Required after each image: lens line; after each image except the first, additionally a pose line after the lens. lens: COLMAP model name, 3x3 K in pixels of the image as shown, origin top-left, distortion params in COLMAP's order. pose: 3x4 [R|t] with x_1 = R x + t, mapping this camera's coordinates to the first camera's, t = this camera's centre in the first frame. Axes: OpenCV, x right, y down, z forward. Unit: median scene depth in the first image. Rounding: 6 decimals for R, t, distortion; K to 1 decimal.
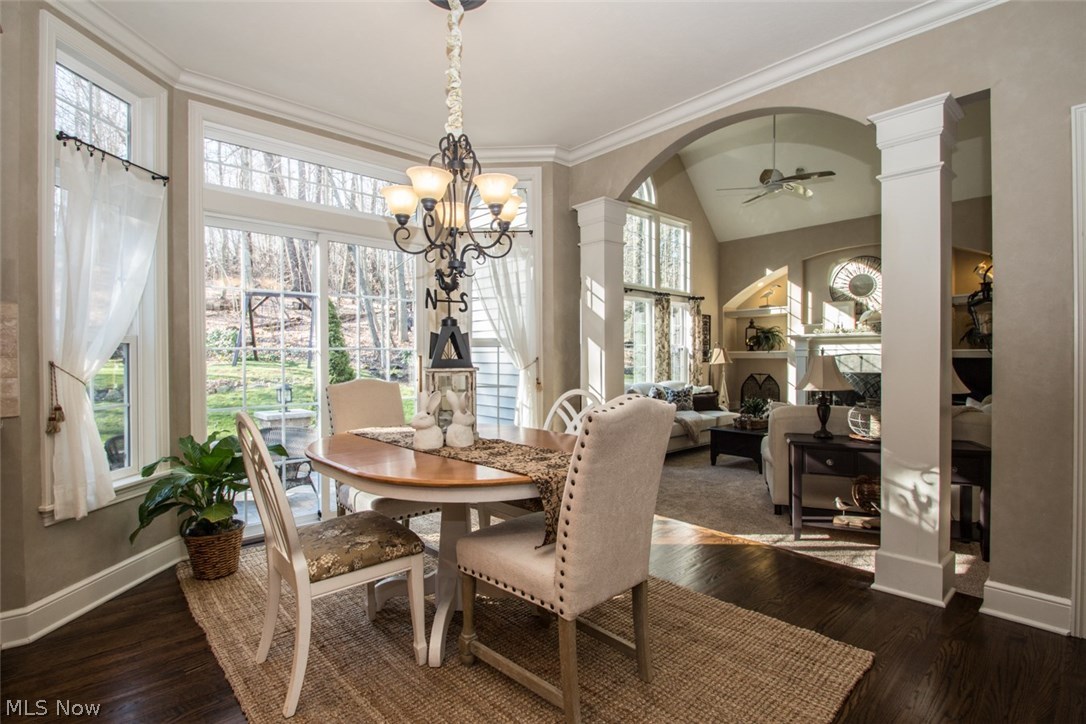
lens RADIAL K [[527.0, 0, 535.5], [0, 527.0, 356.9], [0, 0, 1]] dist [-0.000862, -0.000752]
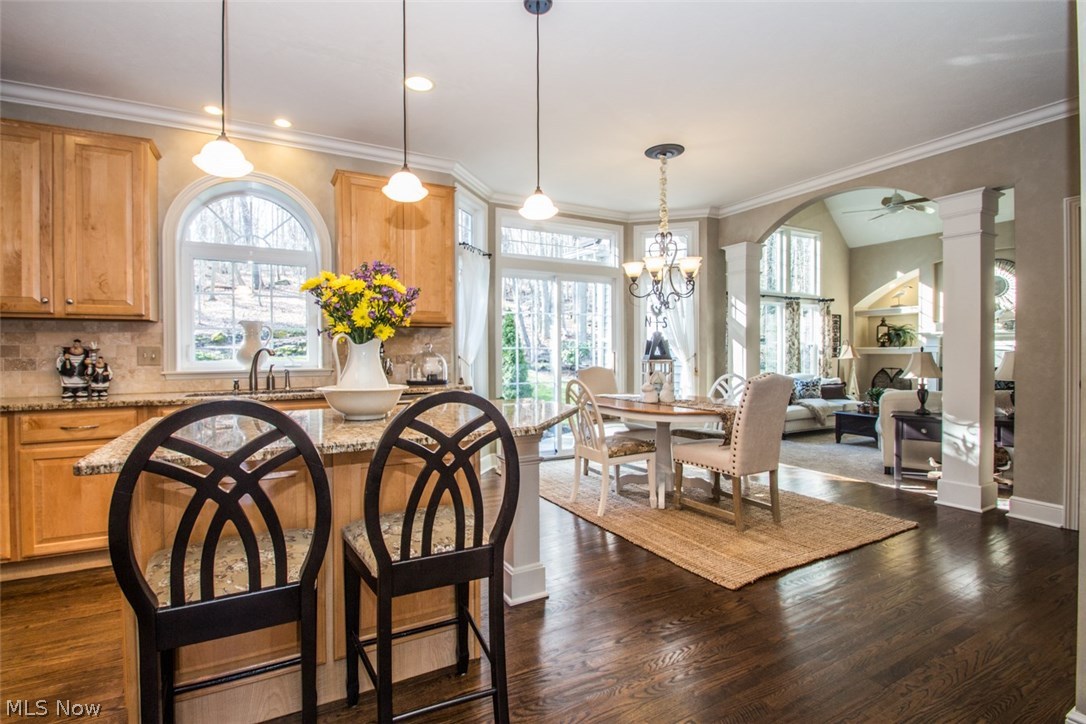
lens RADIAL K [[507.3, 0, 535.2], [0, 507.3, 353.4], [0, 0, 1]] dist [0.018855, -0.017006]
pose [[0.972117, 0.000993, -0.234496, -0.048629], [-0.000249, 0.999995, 0.003201, -0.001546], [0.234498, -0.003053, 0.972112, -0.230062]]
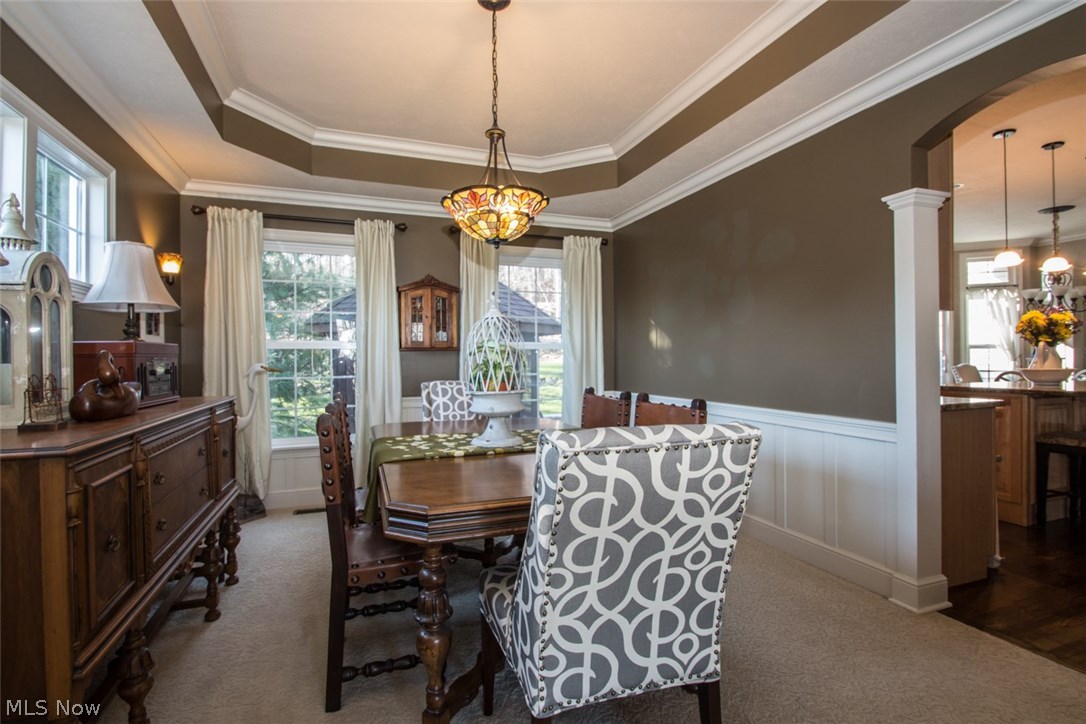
lens RADIAL K [[507.3, 0, 535.2], [0, 507.3, 353.4], [0, 0, 1]] dist [0.018855, -0.017006]
pose [[0.925162, -0.004072, -0.379551, -0.438032], [0.002242, 0.999984, -0.005266, 0.002176], [0.379566, 0.004021, 0.925156, -0.620511]]
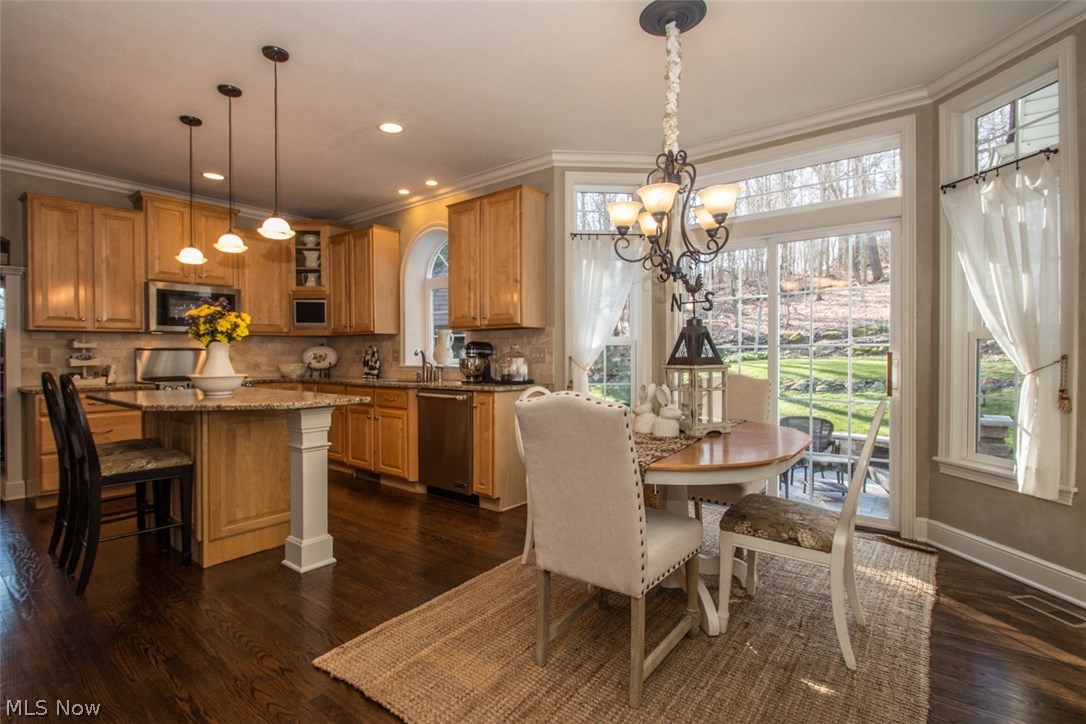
lens RADIAL K [[512.0, 0, 532.1], [0, 512.0, 359.2], [0, 0, 1]] dist [0.012875, -0.017702]
pose [[0.174156, 0.013896, -0.984620, 0.239467], [0.003063, 0.999888, 0.014653, -0.002289], [0.984713, -0.005568, 0.174094, 0.150014]]
